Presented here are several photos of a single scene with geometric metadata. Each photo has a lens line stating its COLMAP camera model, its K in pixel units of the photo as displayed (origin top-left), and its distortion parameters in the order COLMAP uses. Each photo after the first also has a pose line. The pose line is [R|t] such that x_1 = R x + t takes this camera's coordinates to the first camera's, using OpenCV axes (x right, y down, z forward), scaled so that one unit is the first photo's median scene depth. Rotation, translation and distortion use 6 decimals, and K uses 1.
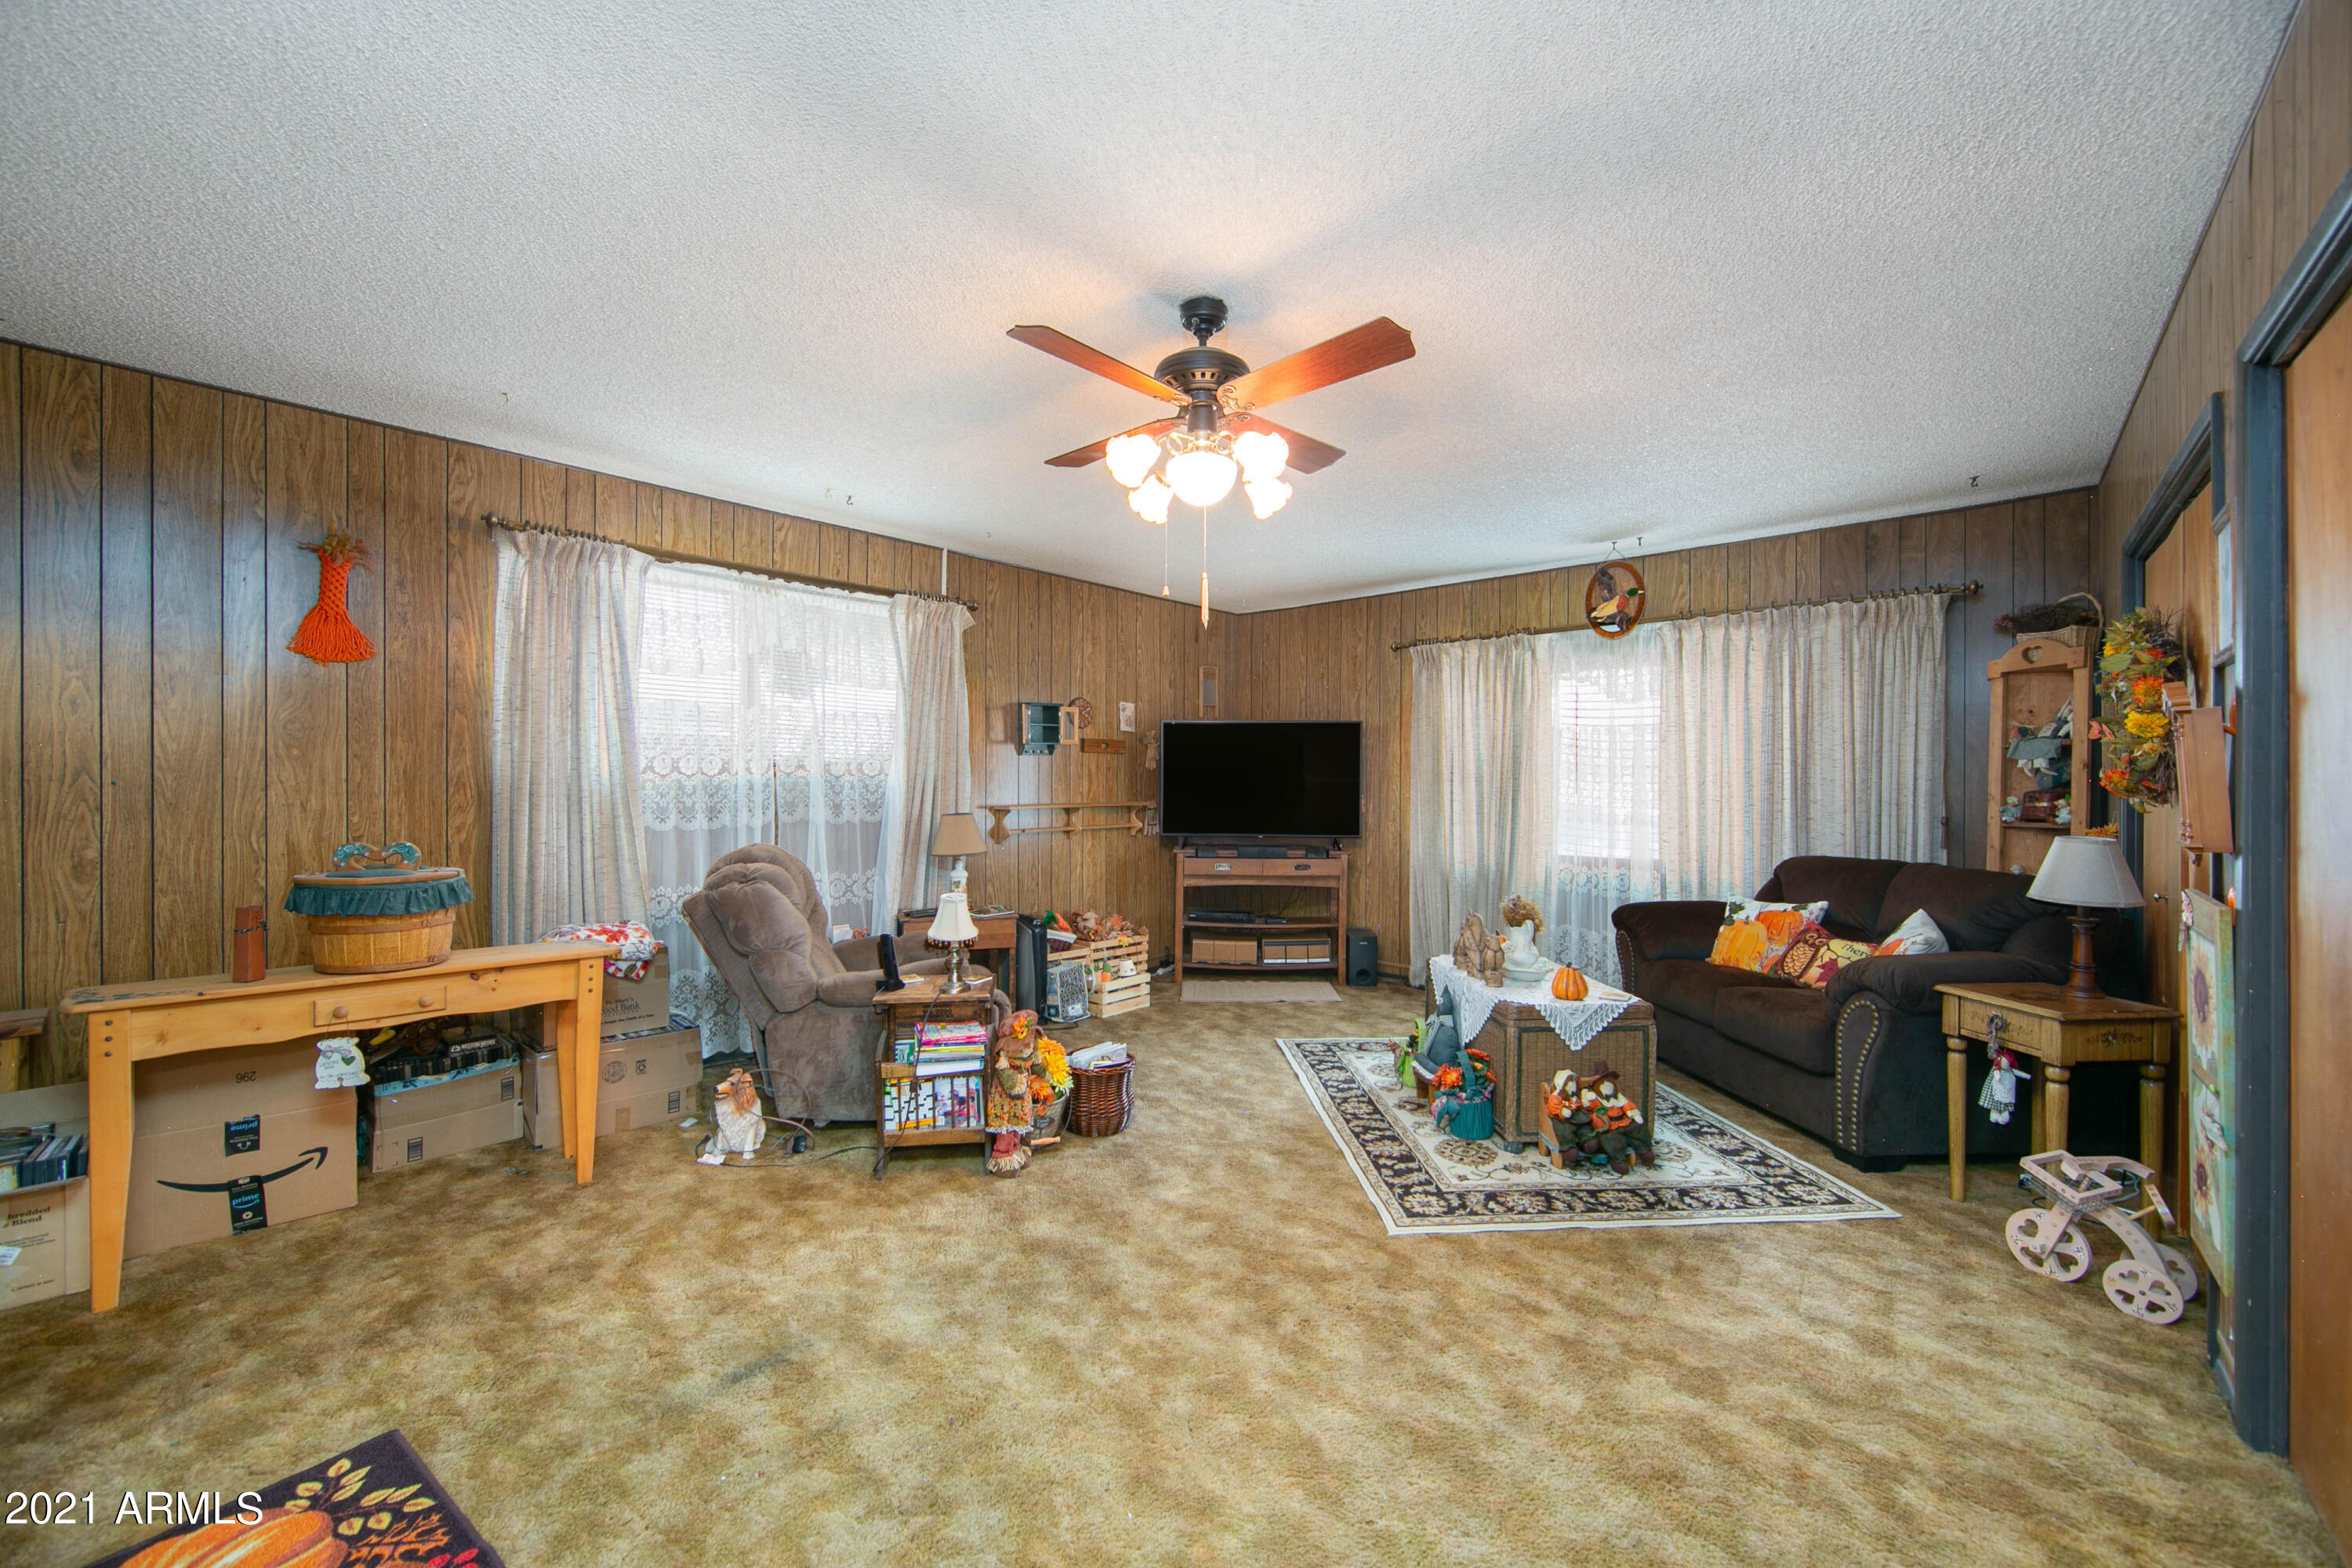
lens RADIAL K [[922.3, 0, 1183.7], [0, 922.3, 781.3], [0, 0, 1]] dist [-0.007984, -0.000072]
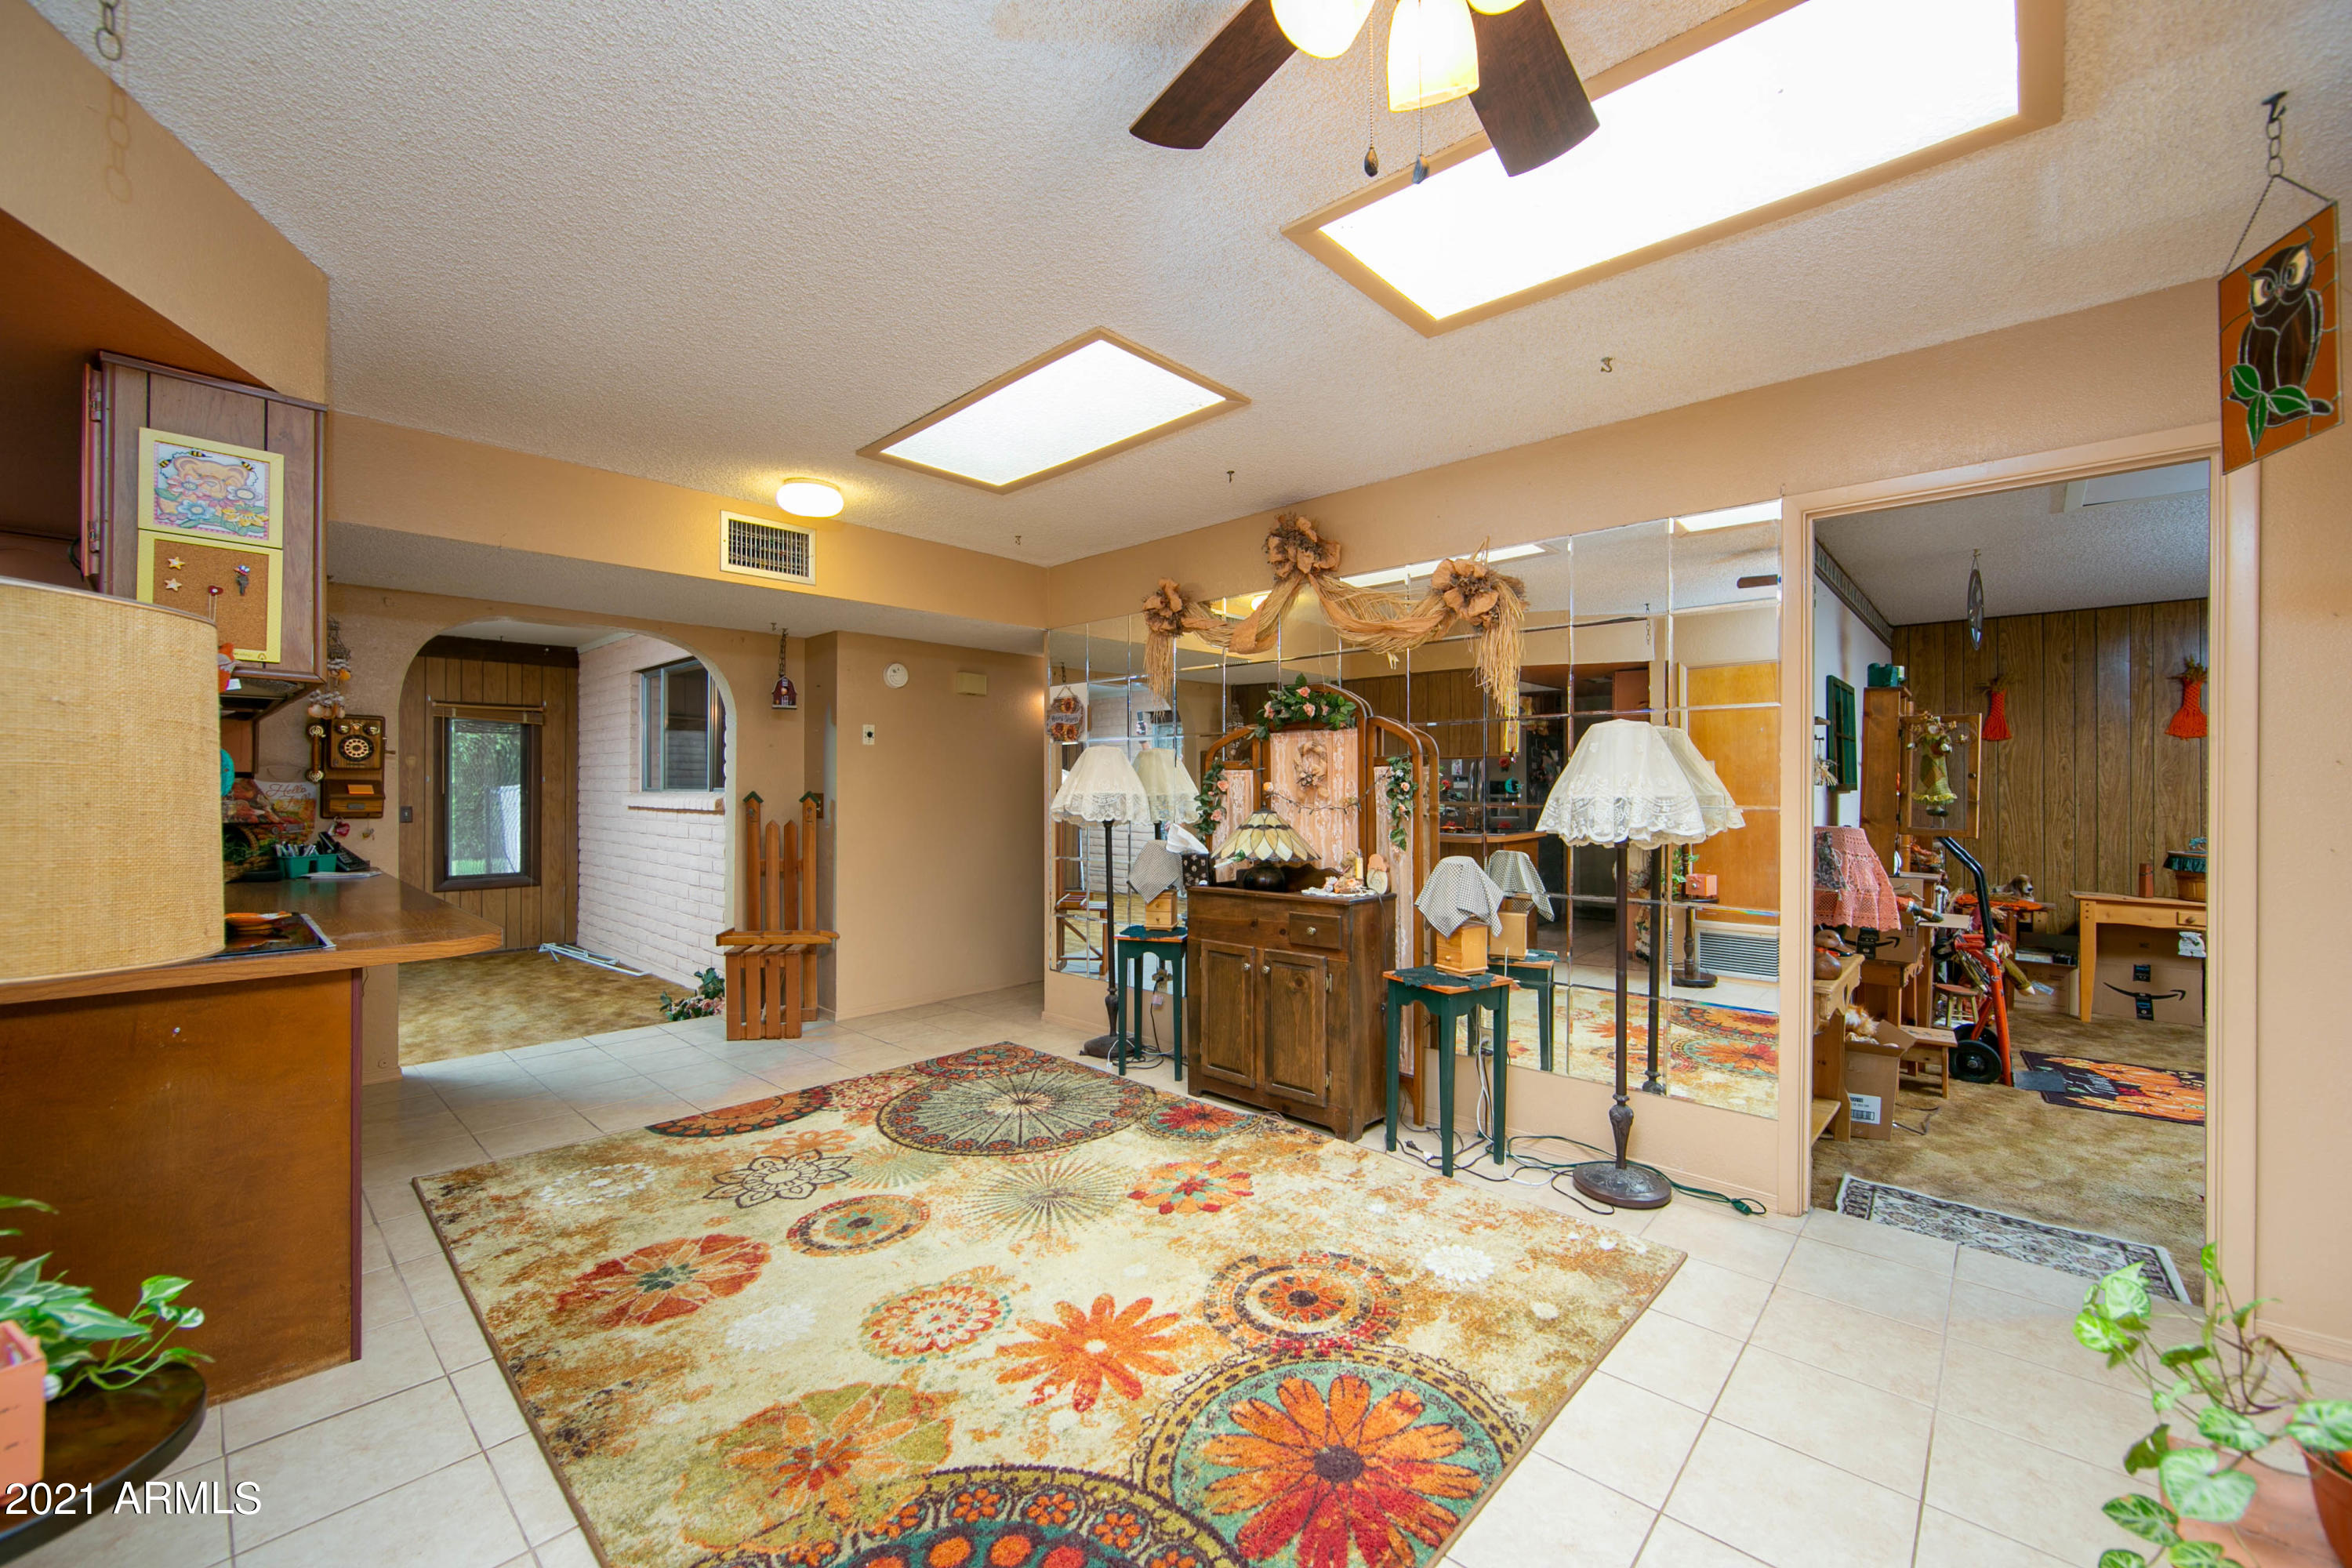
lens RADIAL K [[922.3, 0, 1191.3], [0, 922.3, 787.5], [0, 0, 1]] dist [-0.007984, -0.000072]
pose [[-0.027106, -0.006615, -0.999611, 1.059029], [-0.002704, 0.999975, -0.006544, -0.018293], [0.999629, 0.002526, -0.027123, -1.056384]]
